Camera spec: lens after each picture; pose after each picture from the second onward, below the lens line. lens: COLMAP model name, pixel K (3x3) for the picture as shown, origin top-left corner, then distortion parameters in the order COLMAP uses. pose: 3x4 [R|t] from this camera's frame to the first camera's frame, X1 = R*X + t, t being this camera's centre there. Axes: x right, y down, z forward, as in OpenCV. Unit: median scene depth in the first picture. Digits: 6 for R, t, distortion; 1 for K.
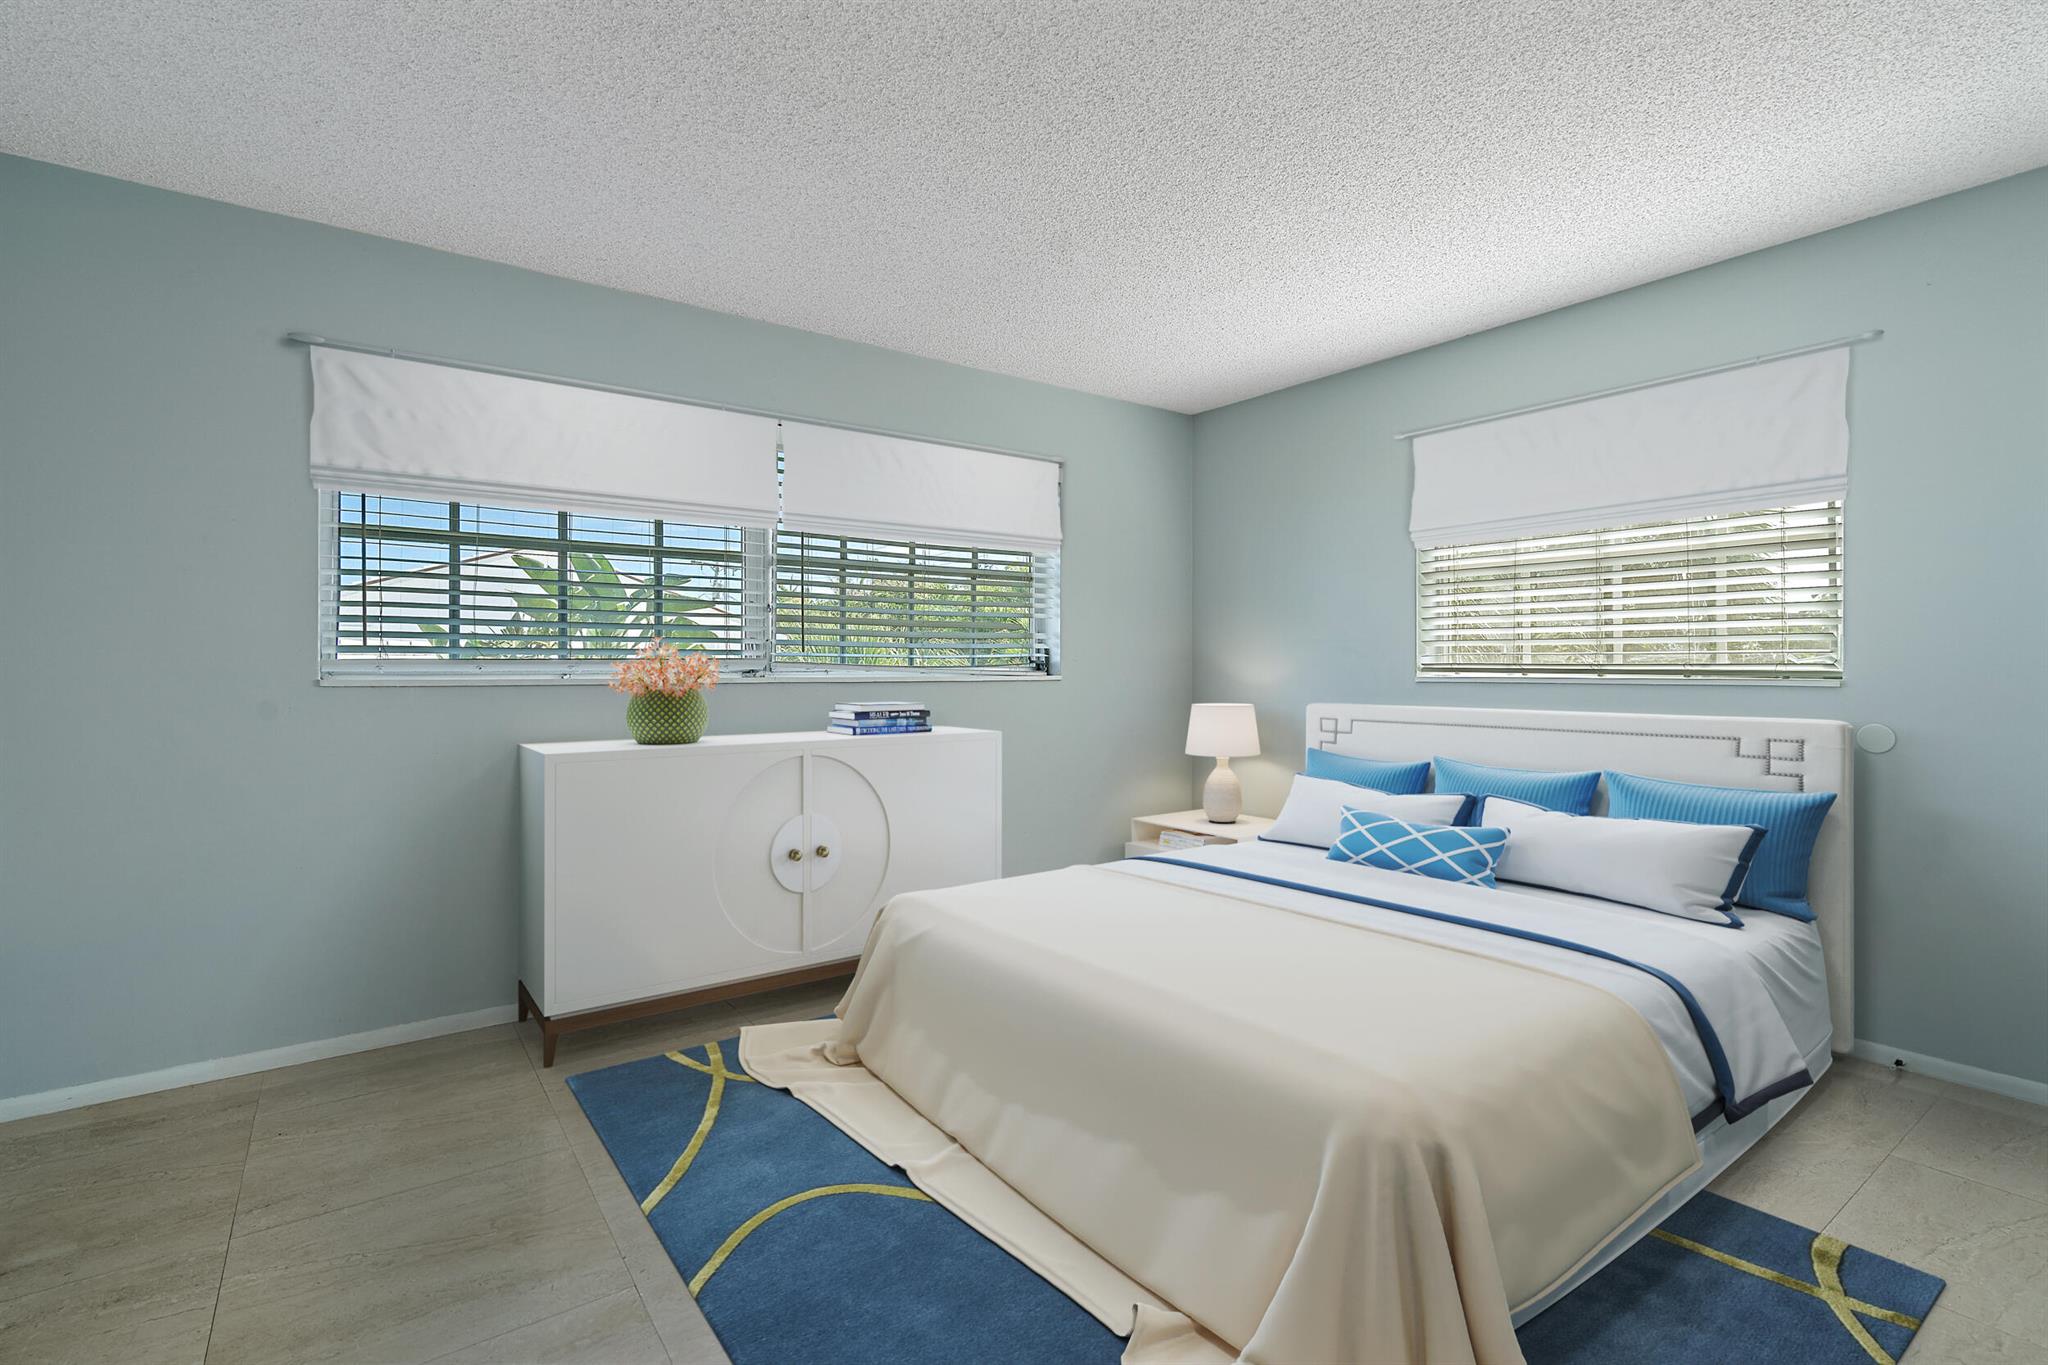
lens RADIAL K [[923.2, 0, 1029.2], [0, 923.2, 686.6], [0, 0, 1]] dist [0.001637, 0.000529]
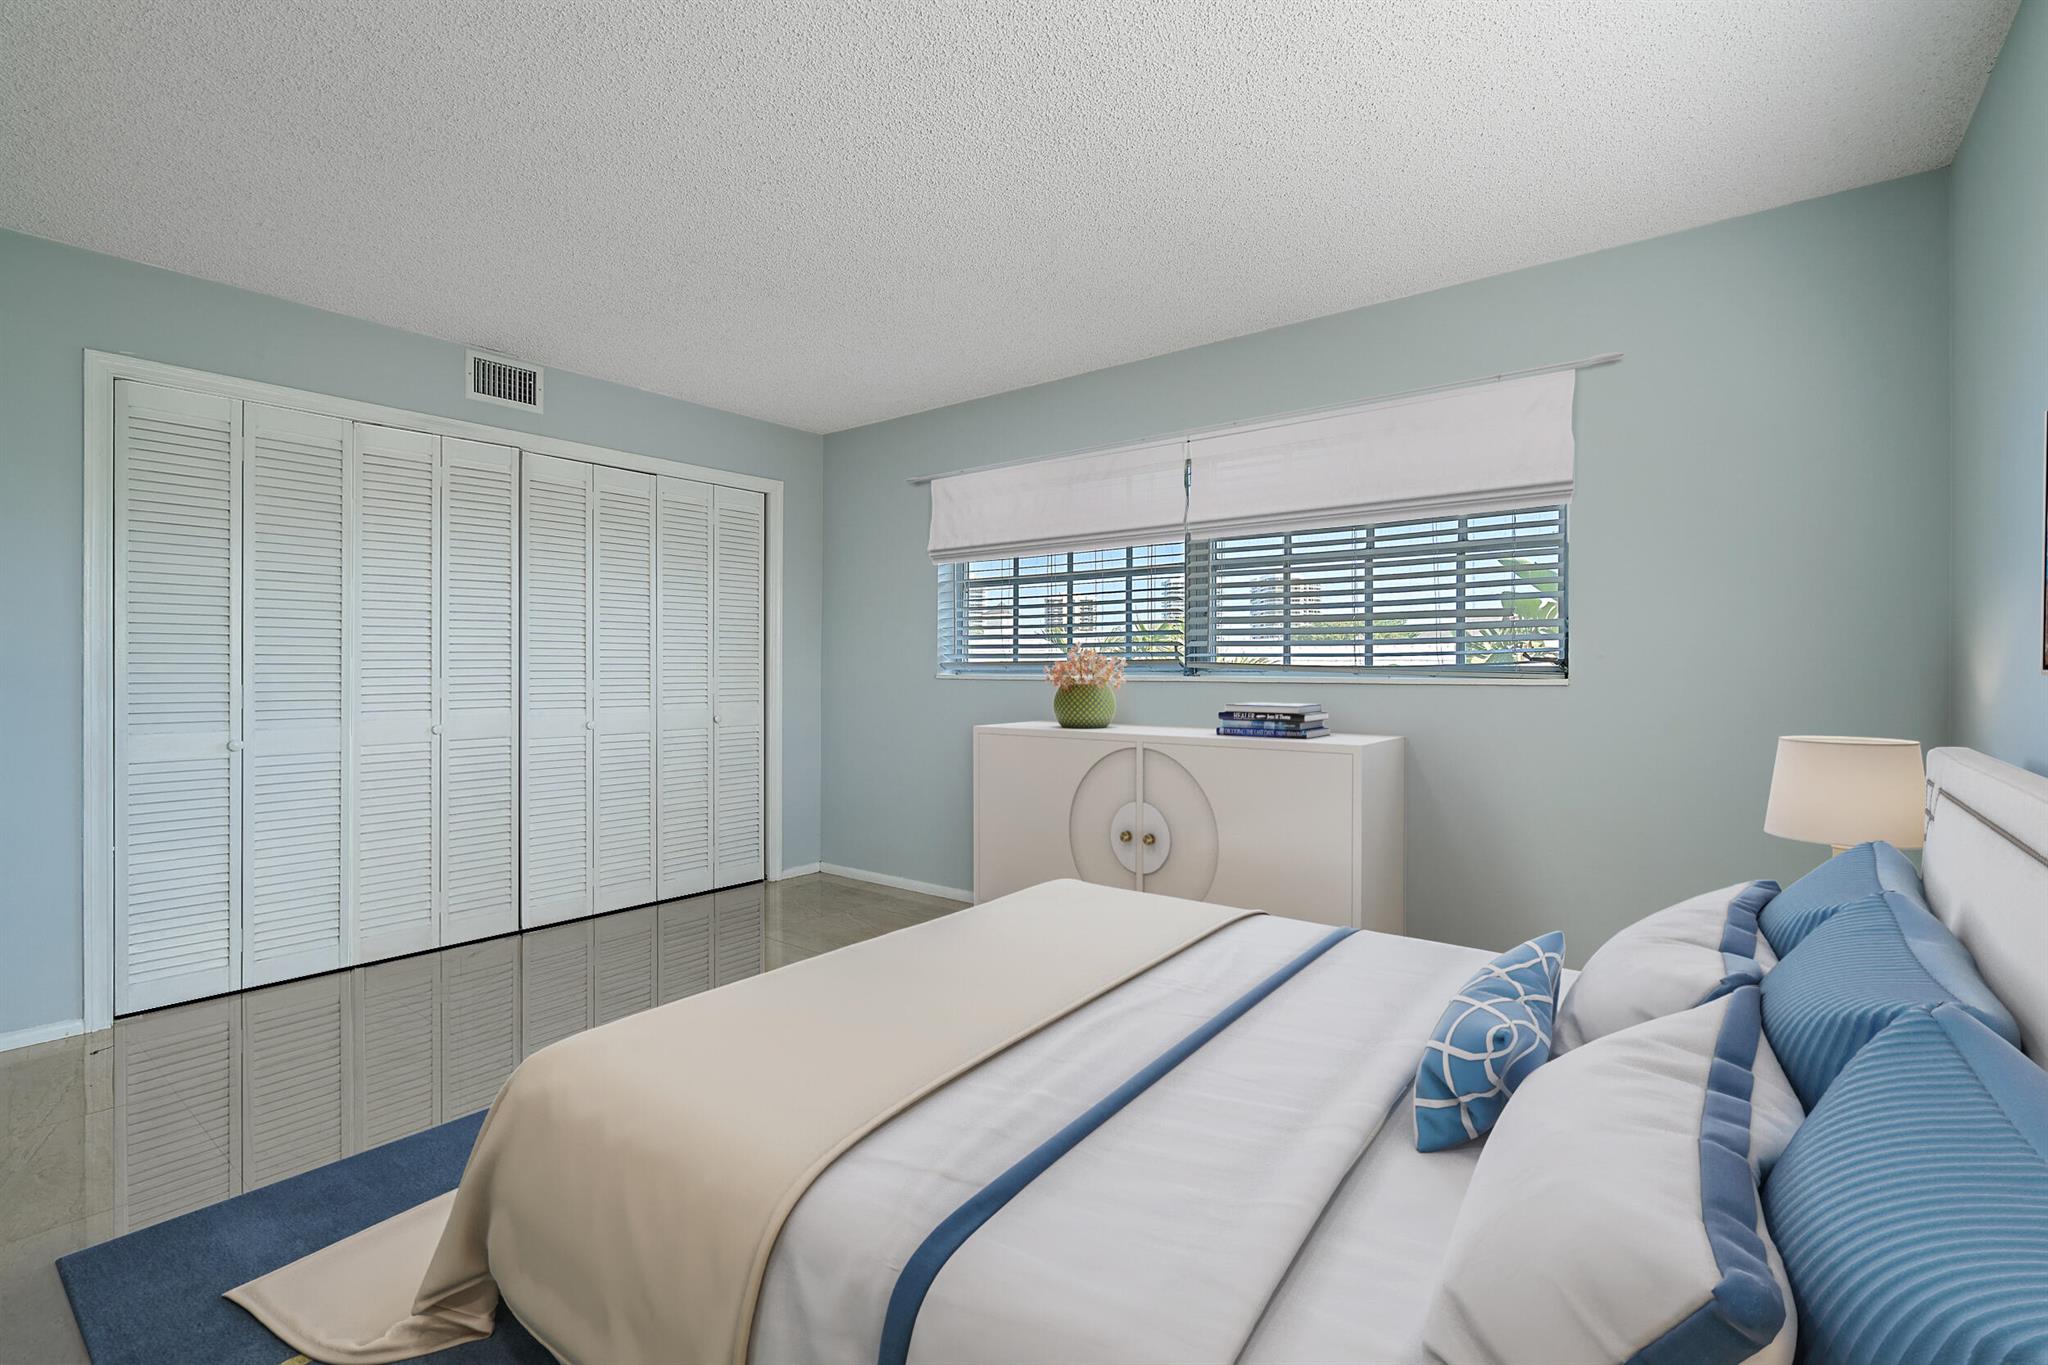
lens RADIAL K [[923.2, 0, 1030.2], [0, 923.2, 666.9], [0, 0, 1]] dist [0.001637, 0.000529]
pose [[0.283837, -0.000625, -0.958872, 0.692543], [-0.019101, 0.999798, -0.006306, -0.010218], [0.958682, 0.020106, 0.283767, 0.506122]]
